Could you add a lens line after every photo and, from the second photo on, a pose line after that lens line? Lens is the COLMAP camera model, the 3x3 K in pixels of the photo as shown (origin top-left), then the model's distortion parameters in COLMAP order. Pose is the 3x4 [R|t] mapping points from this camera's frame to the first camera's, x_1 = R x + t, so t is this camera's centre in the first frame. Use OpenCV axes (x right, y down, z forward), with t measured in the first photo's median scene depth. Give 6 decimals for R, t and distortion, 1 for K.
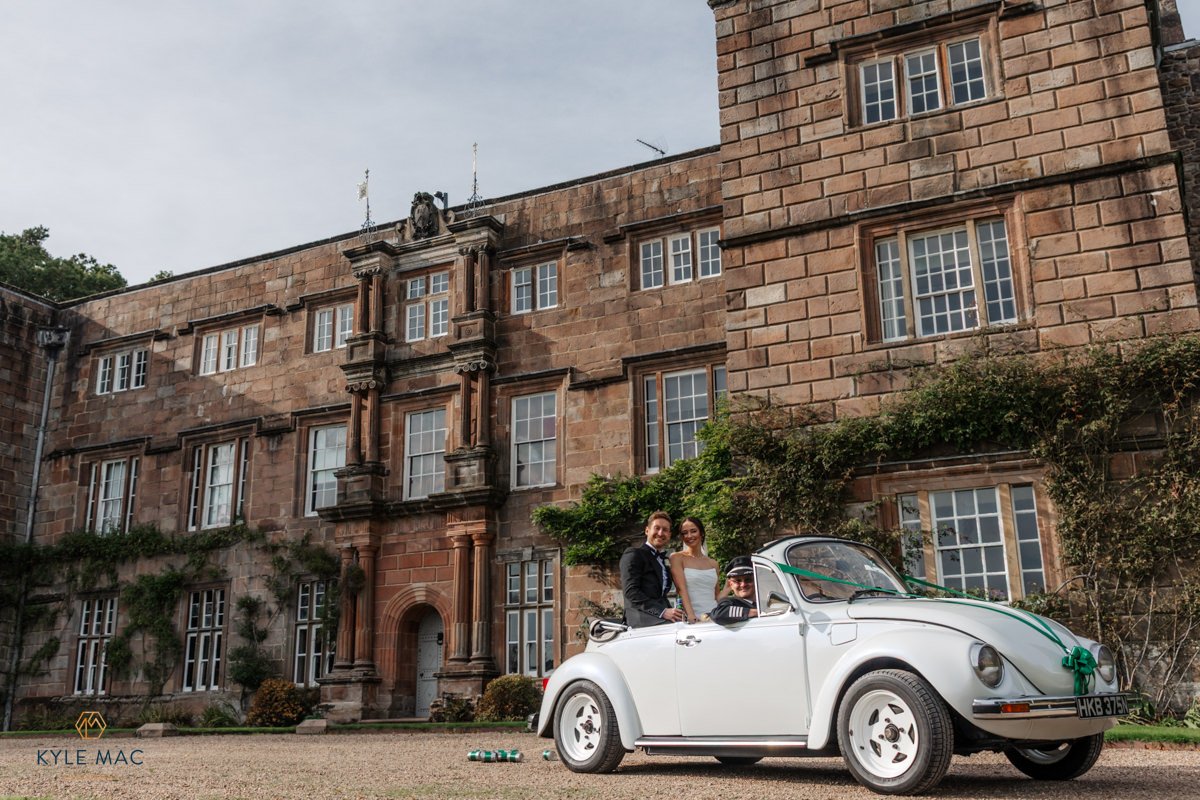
lens RADIAL K [[1293.5, 0, 563.6], [0, 1293.5, 335.9], [0, 0, 1]] dist [0.003022, 0.000000]
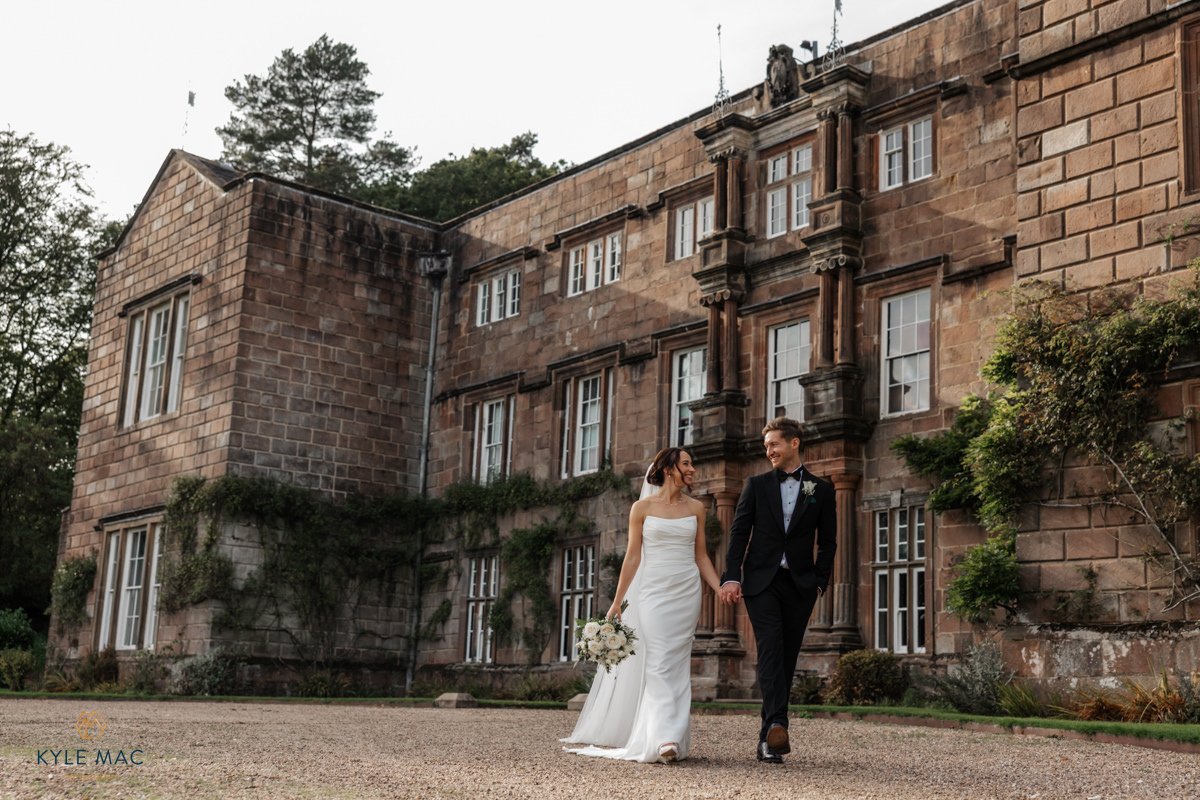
lens RADIAL K [[1639.5, 0, 602.9], [0, 1639.5, 399.6], [0, 0, 1]] dist [0.016526, 0.000000]
pose [[0.907642, -0.041678, -0.417670, 0.210065], [0.084465, 0.992839, 0.084479, 0.009693], [0.411158, -0.111955, 0.904663, 0.034988]]
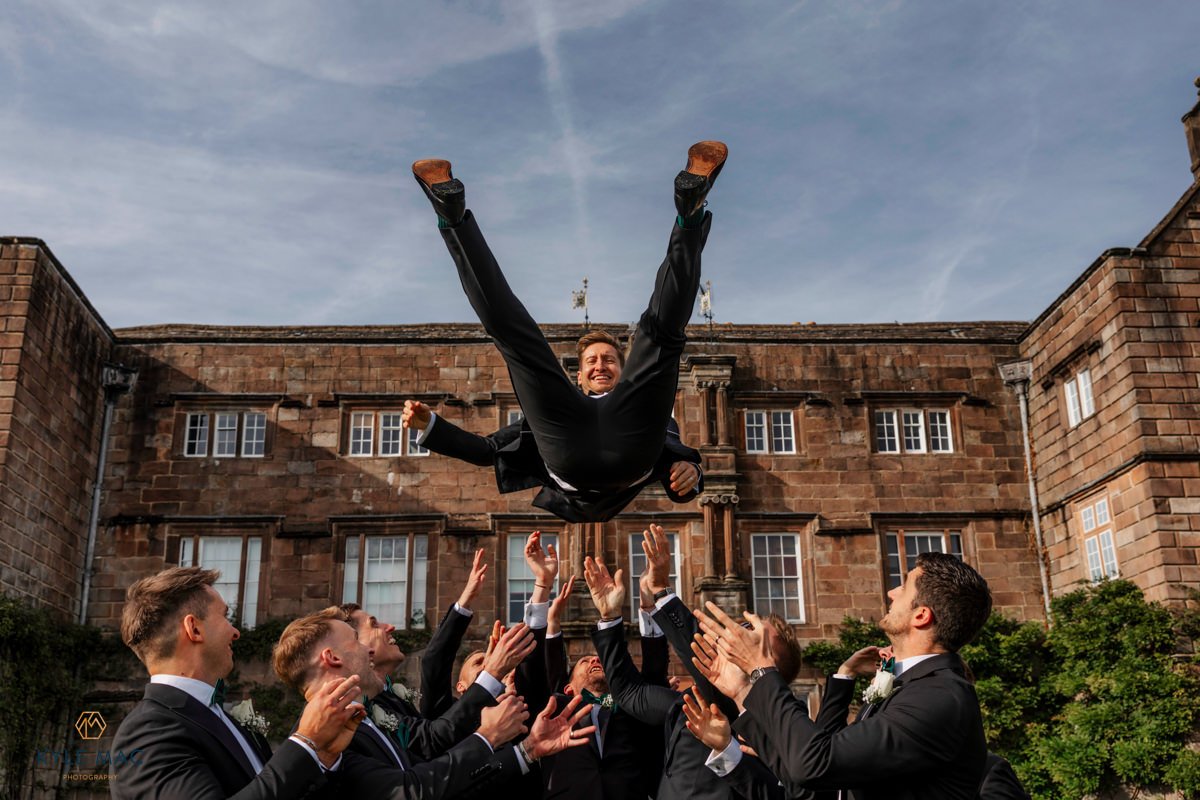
lens RADIAL K [[1293.5, 0, 585.5], [0, 1293.5, 342.9], [0, 0, 1]] dist [0.003022, 0.000000]
pose [[0.845940, 0.179017, 0.502333, -0.693109], [-0.152759, 0.983843, -0.093364, 0.013702], [-0.510931, 0.002244, 0.859619, 0.154239]]
